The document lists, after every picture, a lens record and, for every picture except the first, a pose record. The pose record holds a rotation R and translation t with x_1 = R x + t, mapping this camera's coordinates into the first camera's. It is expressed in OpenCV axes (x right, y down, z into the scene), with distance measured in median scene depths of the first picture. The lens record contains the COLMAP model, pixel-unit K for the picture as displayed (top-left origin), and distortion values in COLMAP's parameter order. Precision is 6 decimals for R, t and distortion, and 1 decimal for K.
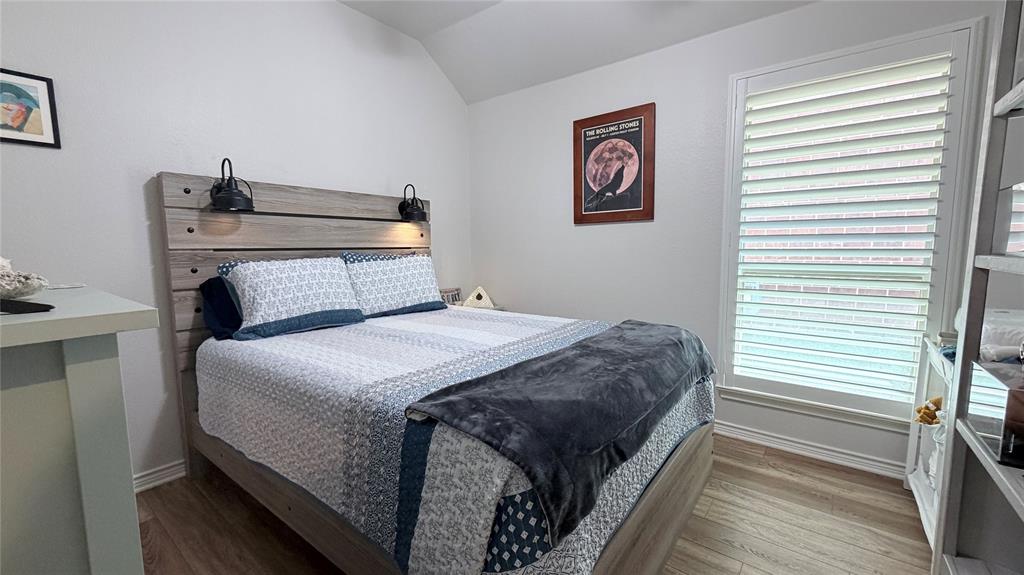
lens RADIAL K [[408.8, 0, 516.8], [0, 408.8, 285.2], [0, 0, 1]] dist [0.001325, -0.000117]
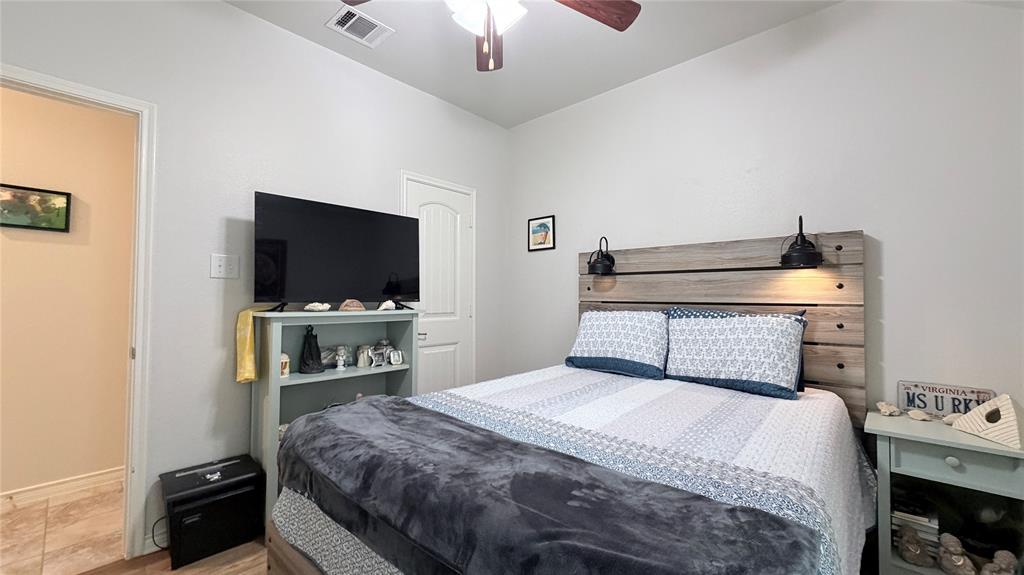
lens RADIAL K [[408.8, 0, 516.1], [0, 408.8, 293.4], [0, 0, 1]] dist [0.001325, -0.000117]
pose [[-0.089021, -0.005705, -0.996013, 0.600510], [-0.102213, 0.994757, 0.003437, -0.079637], [0.990771, 0.102111, -0.089137, 0.727256]]
